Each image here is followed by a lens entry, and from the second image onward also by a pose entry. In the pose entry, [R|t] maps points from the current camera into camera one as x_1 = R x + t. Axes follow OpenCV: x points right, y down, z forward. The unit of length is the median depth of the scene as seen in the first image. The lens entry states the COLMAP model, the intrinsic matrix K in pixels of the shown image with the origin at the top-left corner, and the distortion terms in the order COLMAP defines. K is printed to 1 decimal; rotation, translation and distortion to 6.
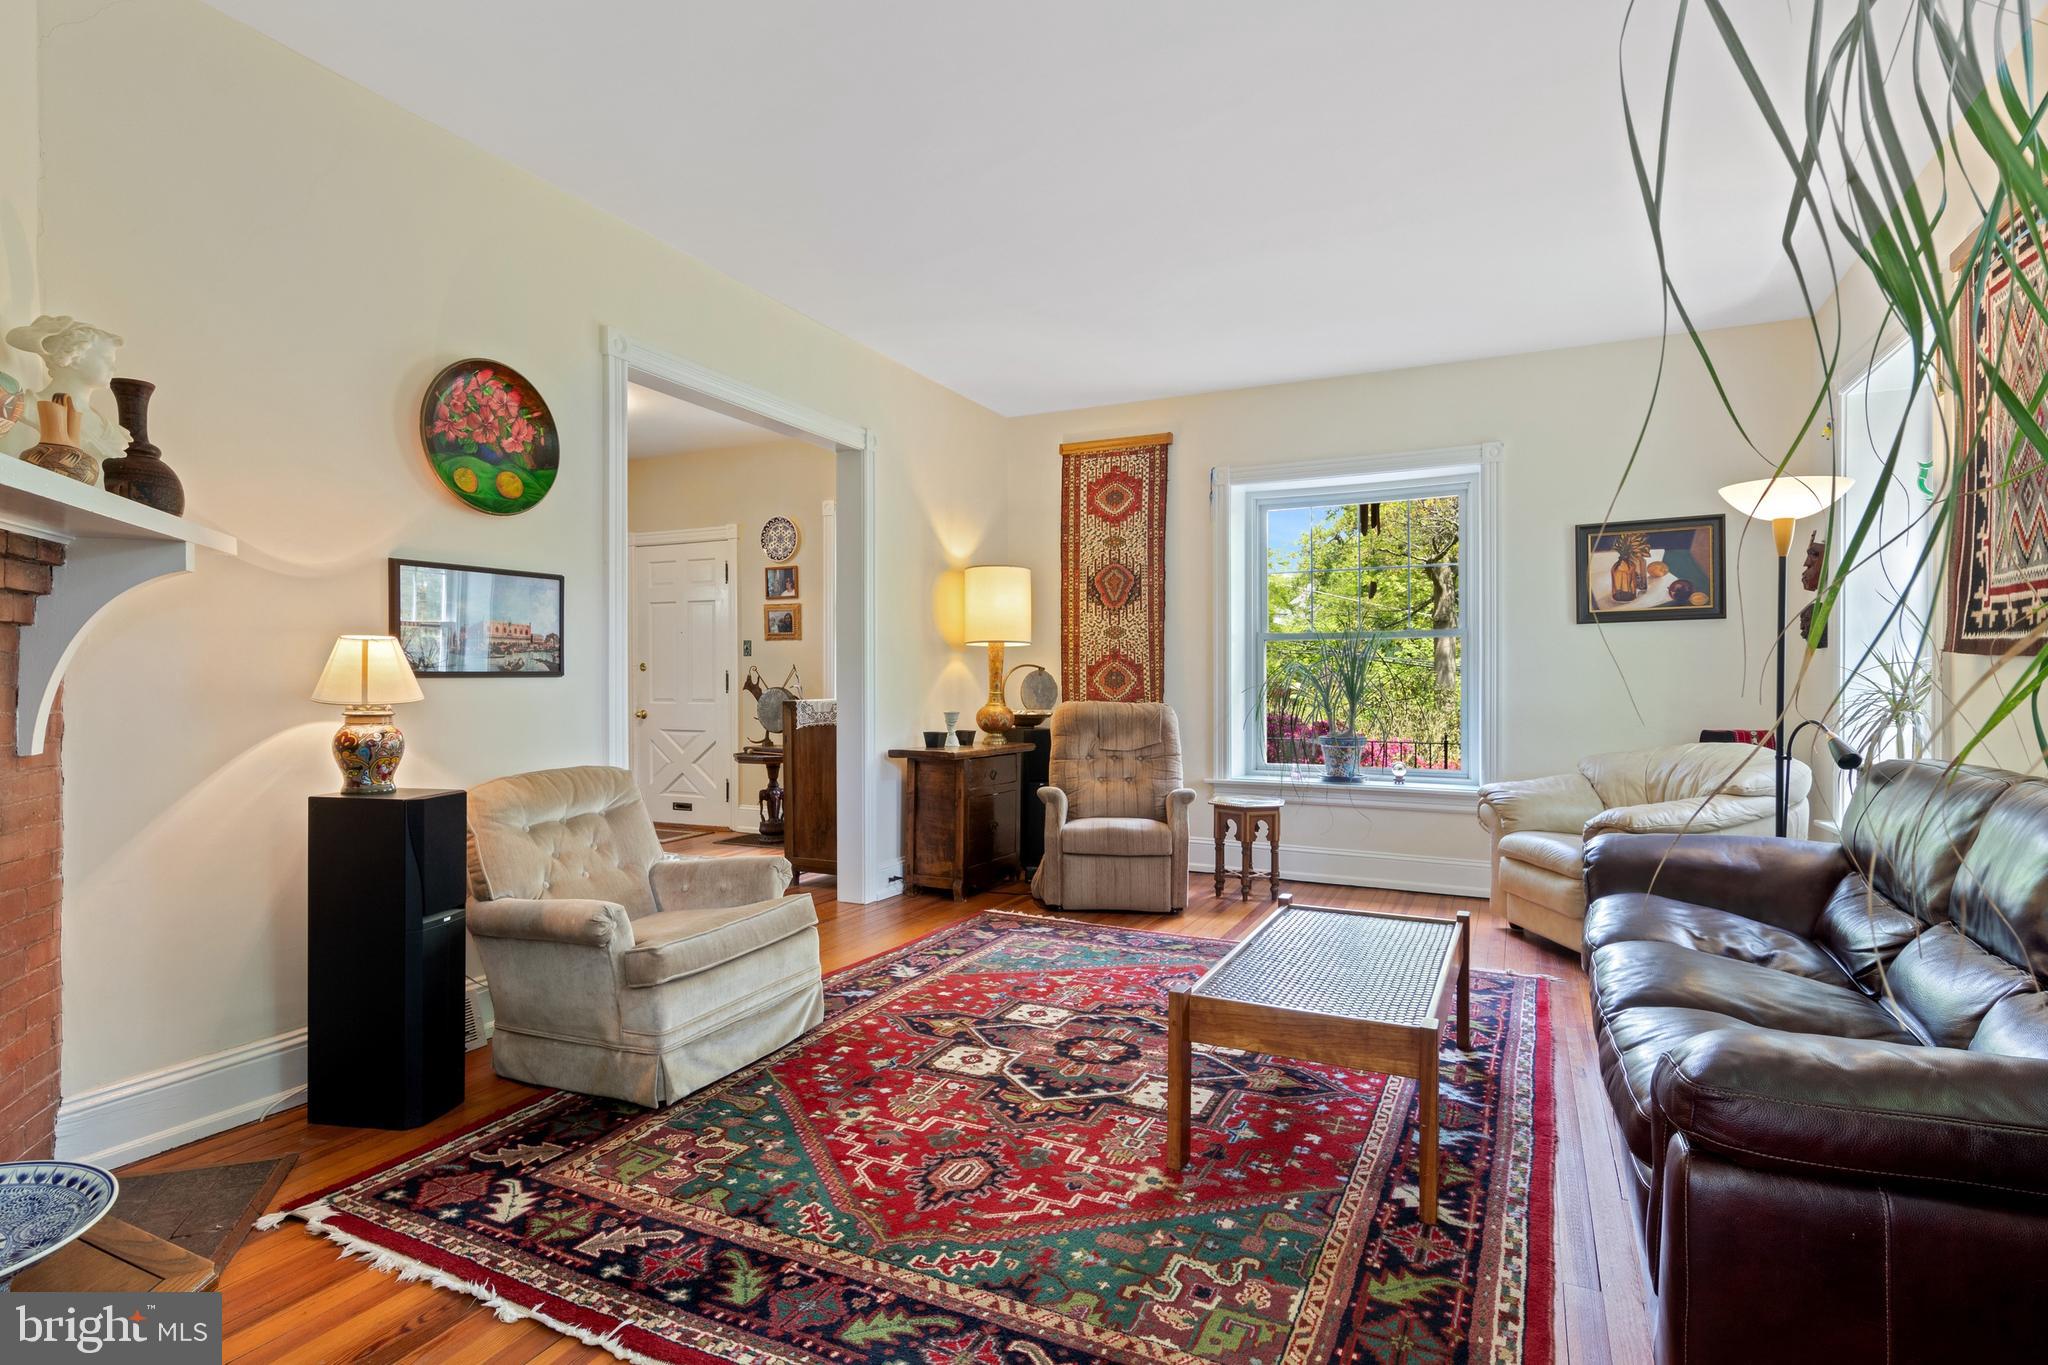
lens RADIAL K [[1042.1, 0, 1027.5], [0, 1042.1, 685.6], [0, 0, 1]] dist [0.010282, -0.003762]
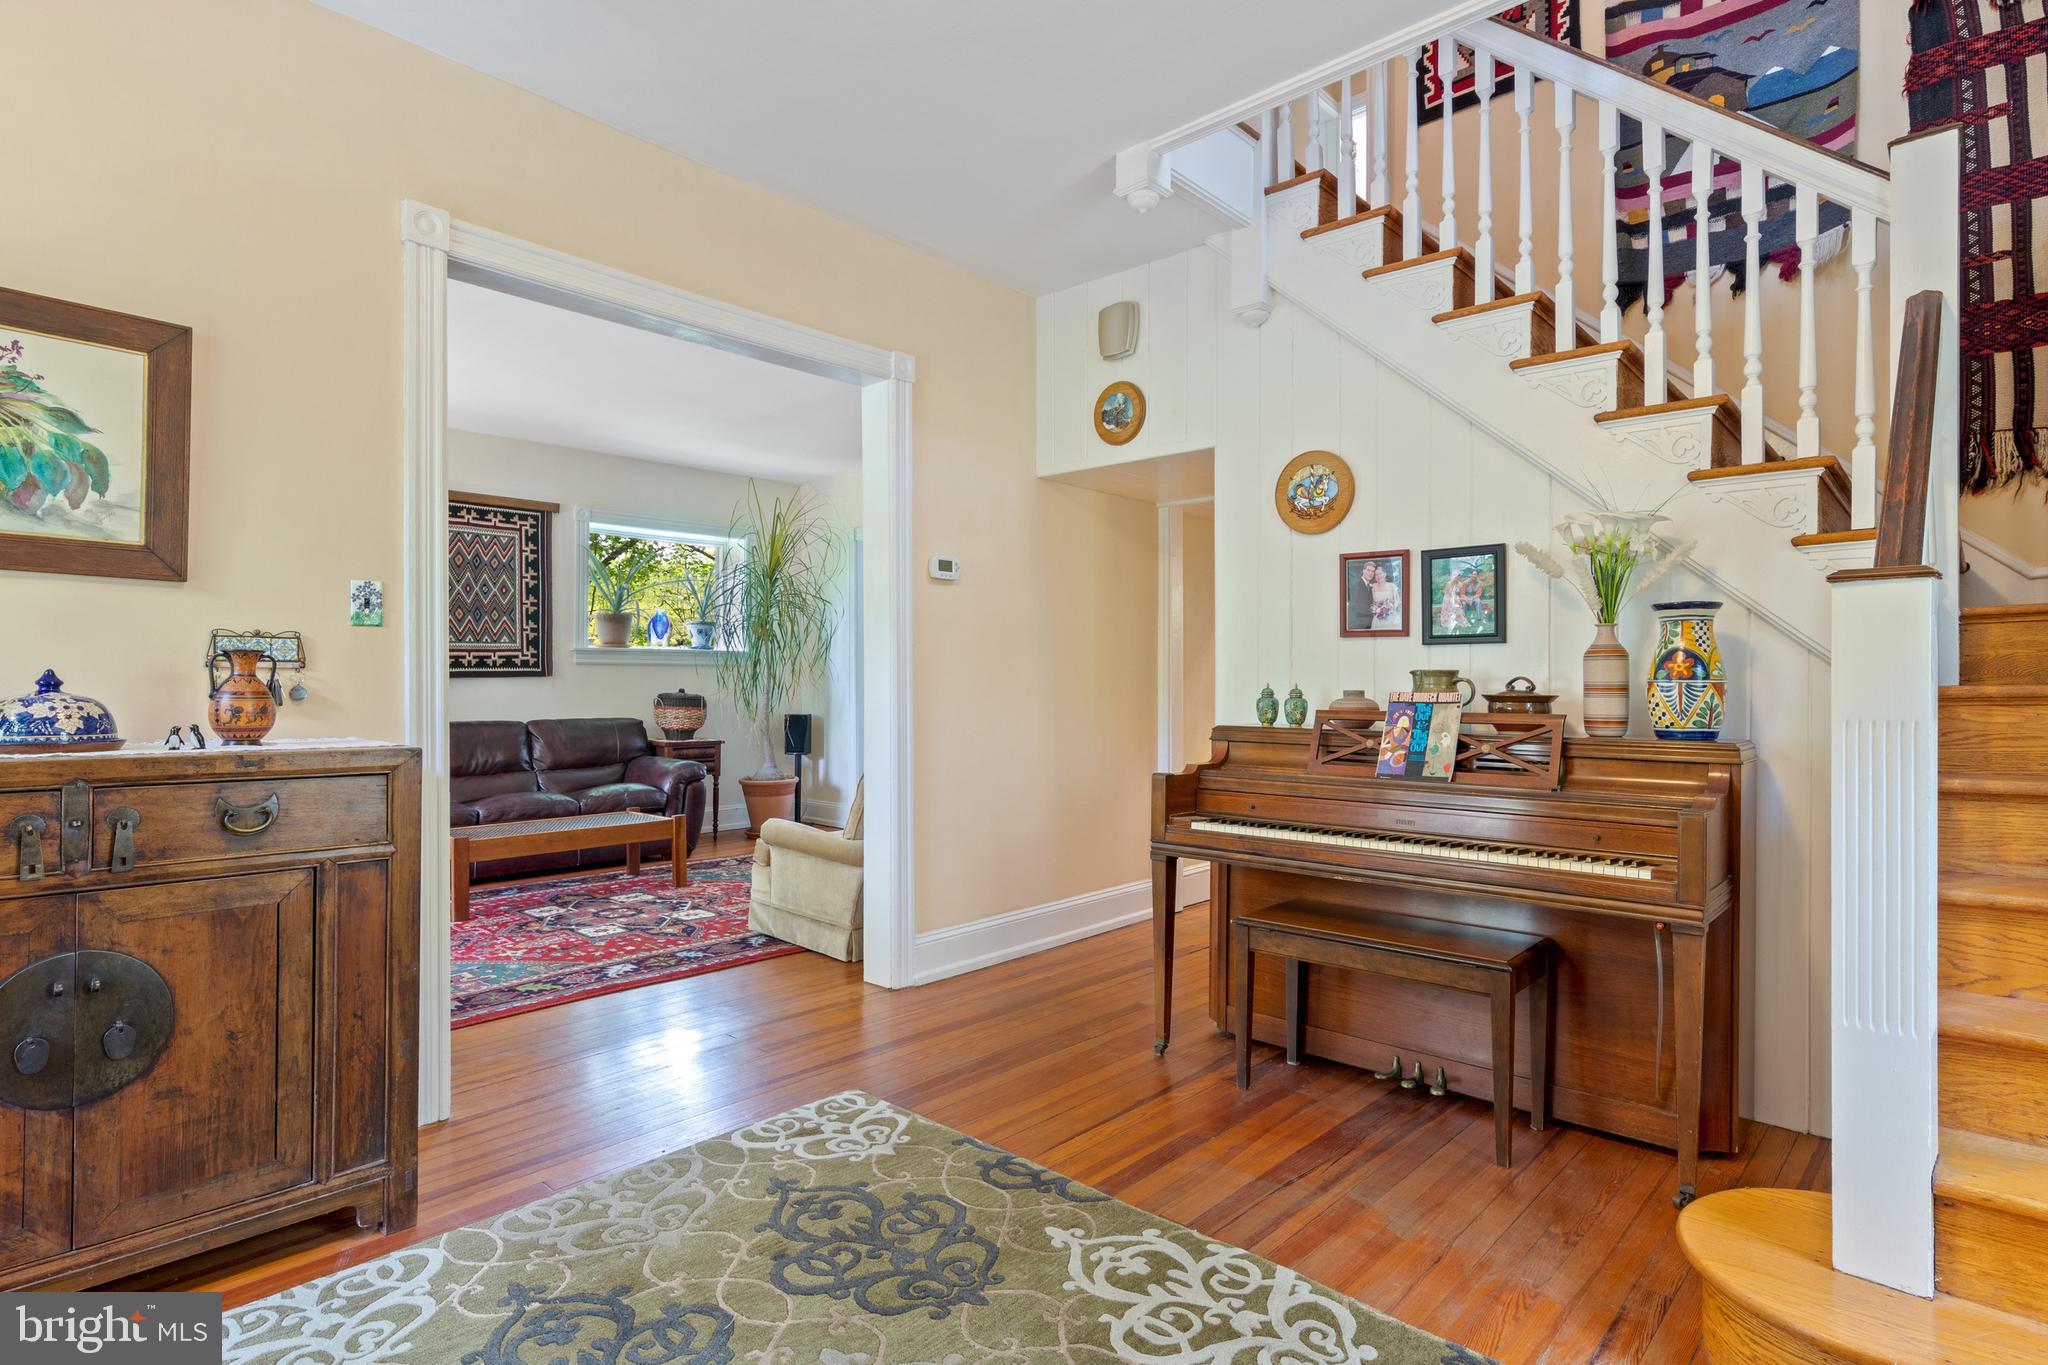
lens RADIAL K [[1042.1, 0, 1017.6], [0, 1042.1, 691.9], [0, 0, 1]] dist [0.010282, -0.003762]
pose [[-0.954681, -0.000333, 0.297629, -0.937545], [0.003600, 0.999913, 0.012665, -0.016346], [-0.297608, 0.013162, -0.954598, 2.177961]]
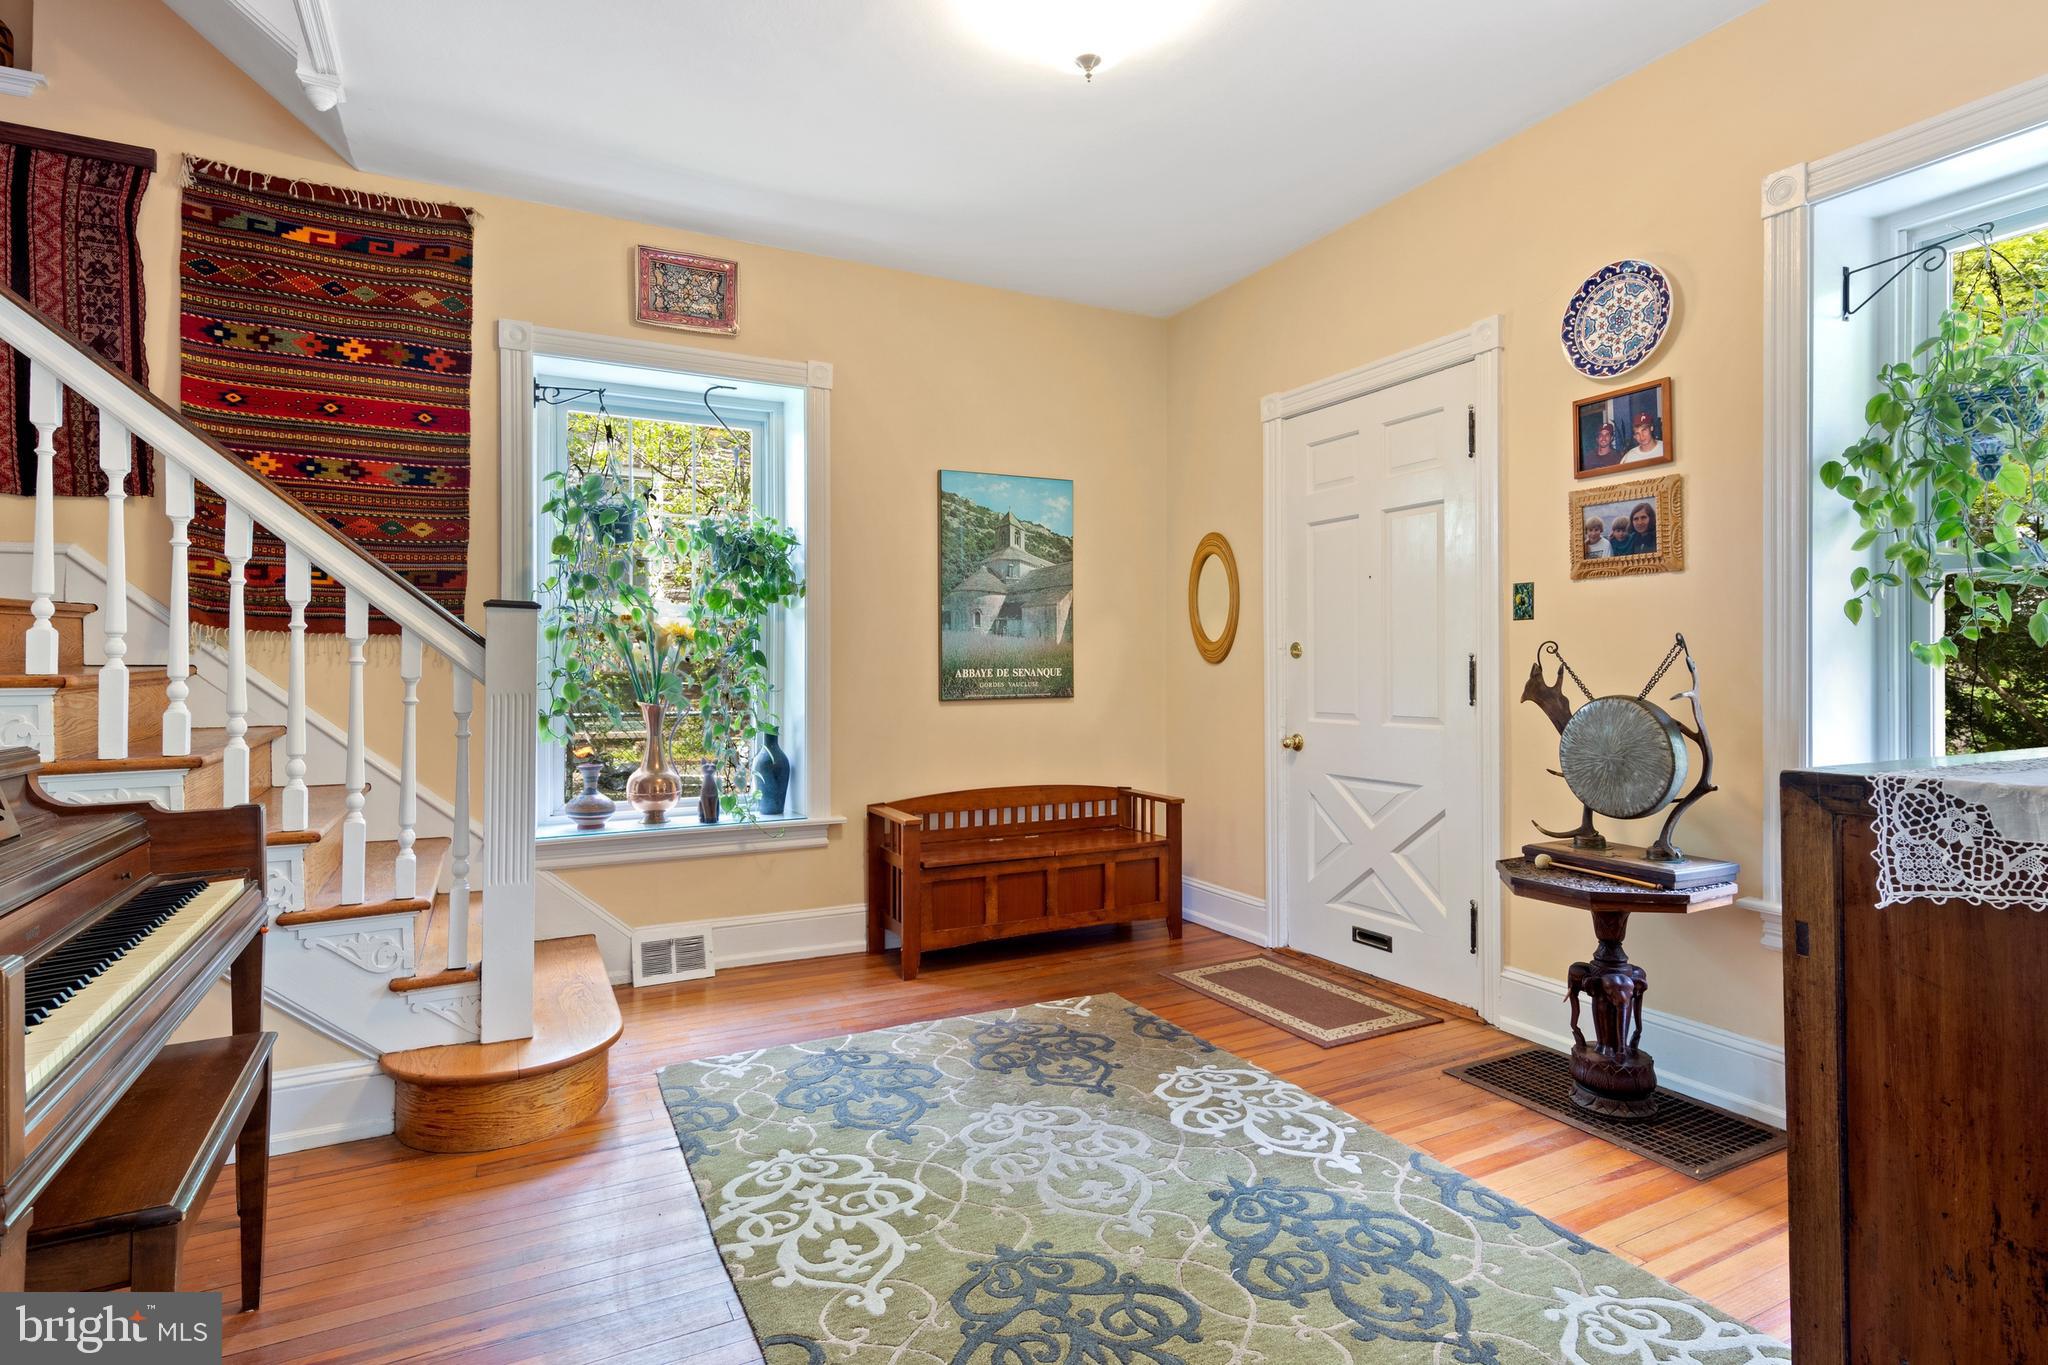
lens RADIAL K [[1042.1, 0, 1024.8], [0, 1042.1, 668.4], [0, 0, 1]] dist [0.010282, -0.003762]
pose [[0.795671, -0.002725, -0.605723, -0.380142], [-0.002732, 0.999964, -0.008087, -0.010098], [0.605723, 0.008090, 0.795635, 1.185336]]
